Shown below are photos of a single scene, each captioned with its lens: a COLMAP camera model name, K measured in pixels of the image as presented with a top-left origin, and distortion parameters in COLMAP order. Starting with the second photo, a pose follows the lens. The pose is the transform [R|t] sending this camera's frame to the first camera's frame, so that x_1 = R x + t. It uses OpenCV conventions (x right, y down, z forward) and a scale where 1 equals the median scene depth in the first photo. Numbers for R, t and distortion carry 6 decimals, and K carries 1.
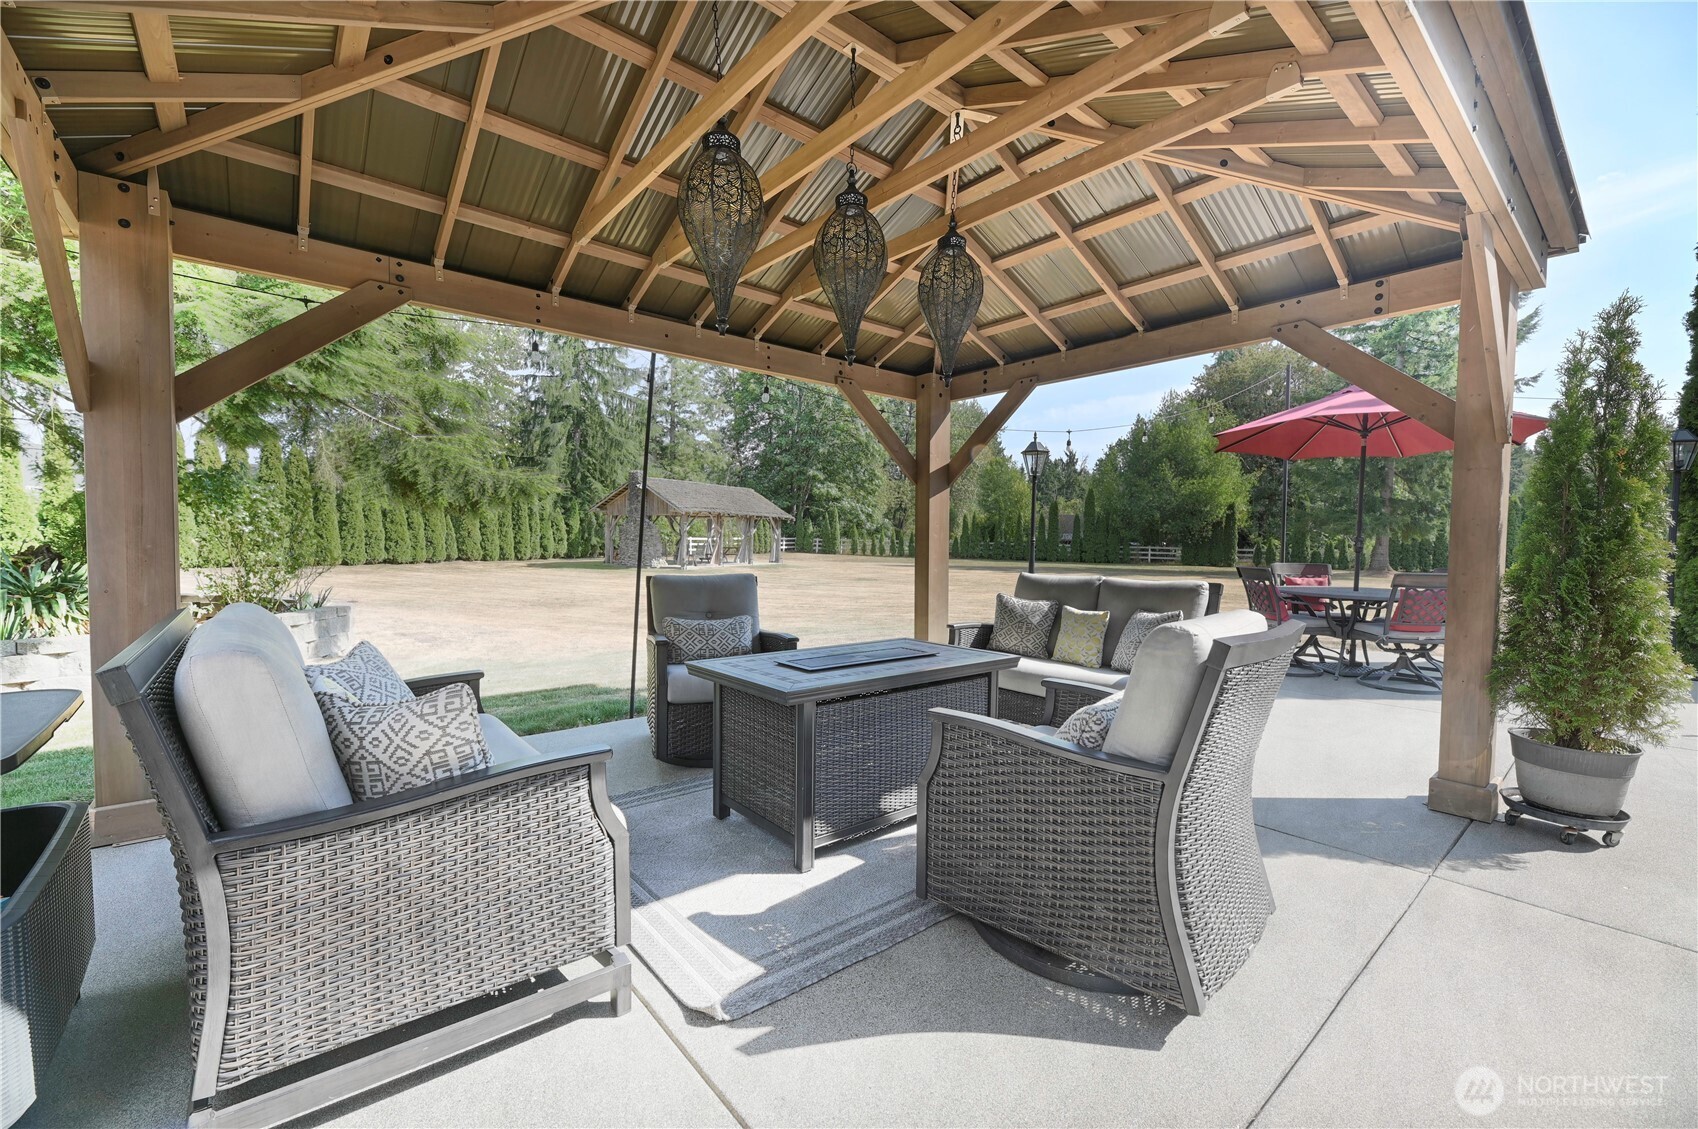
lens RADIAL K [[699.5, 0, 833.7], [0, 699.5, 552.8], [0, 0, 1]] dist [-0.003825, -0.000826]
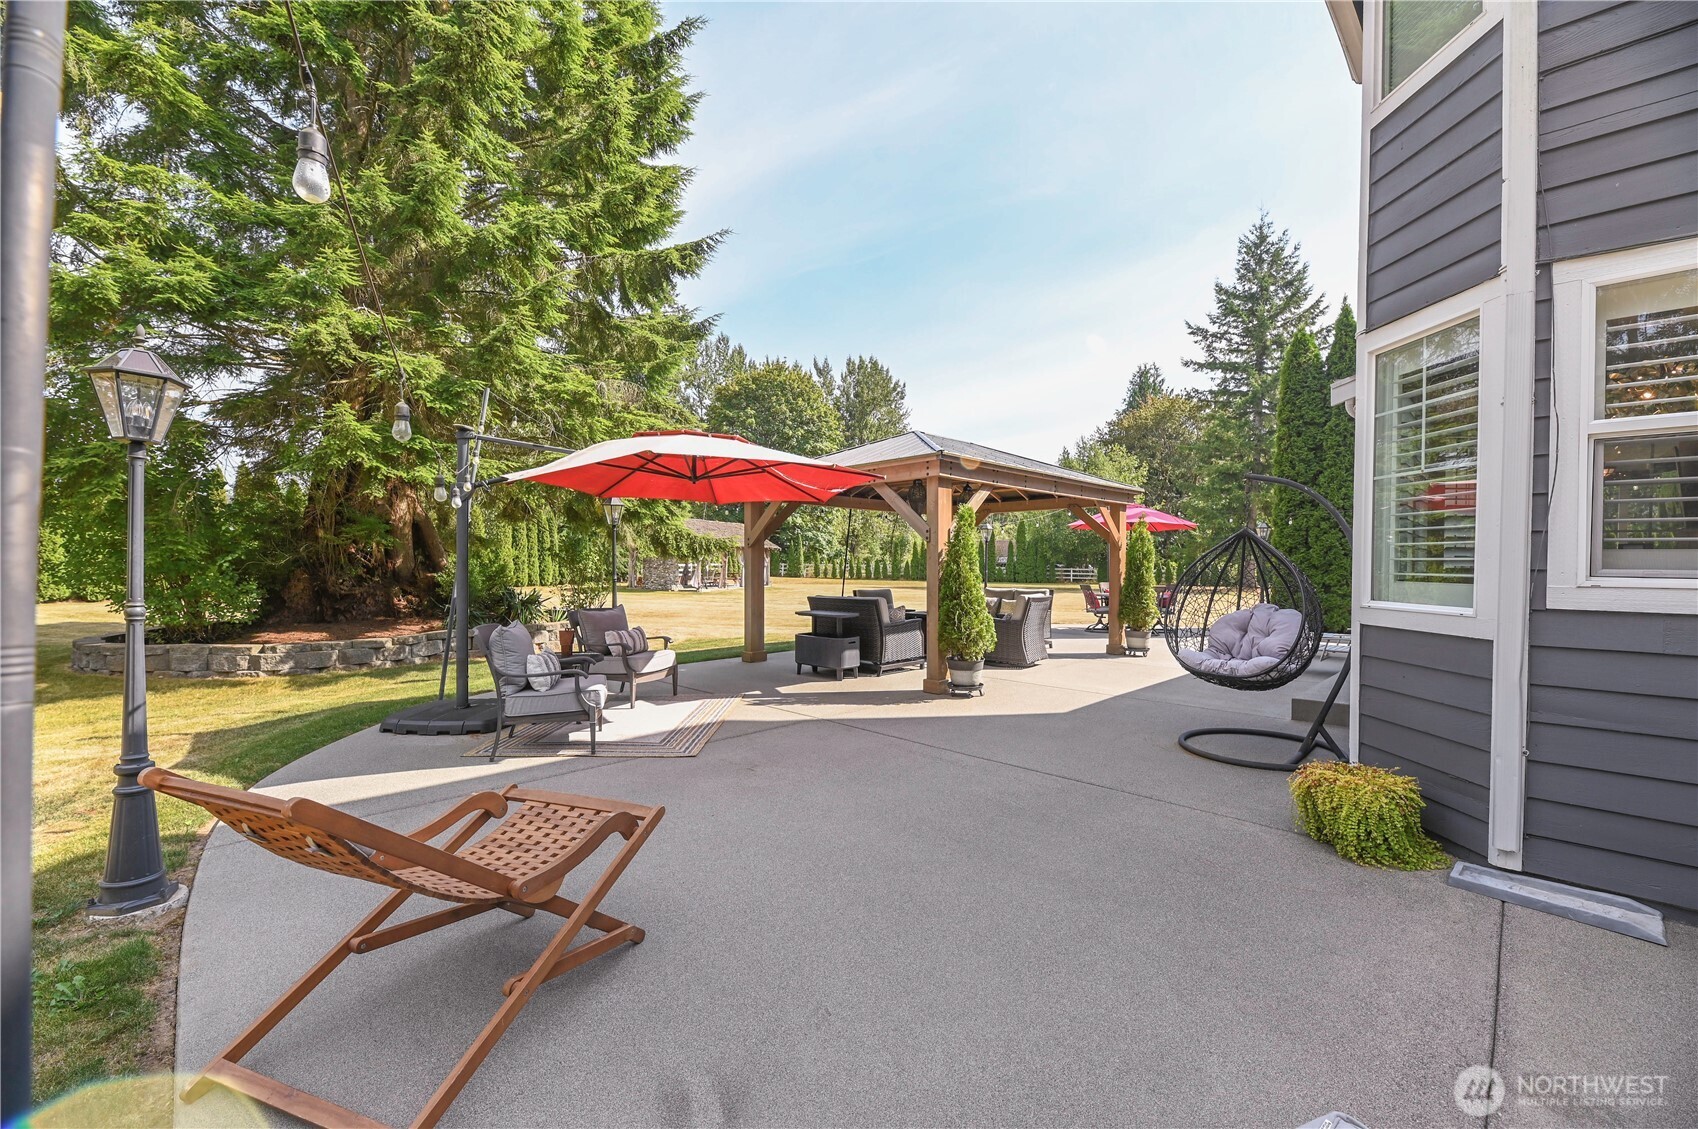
lens RADIAL K [[704.5, 0, 849.0], [0, 704.5, 564.5], [0, 0, 1]] dist [-0.000291, -0.000144]
pose [[0.994177, -0.007831, 0.107476, -0.042398], [0.009475, 0.999846, -0.014799, -0.001493], [-0.107344, 0.015731, 0.994098, -0.126051]]
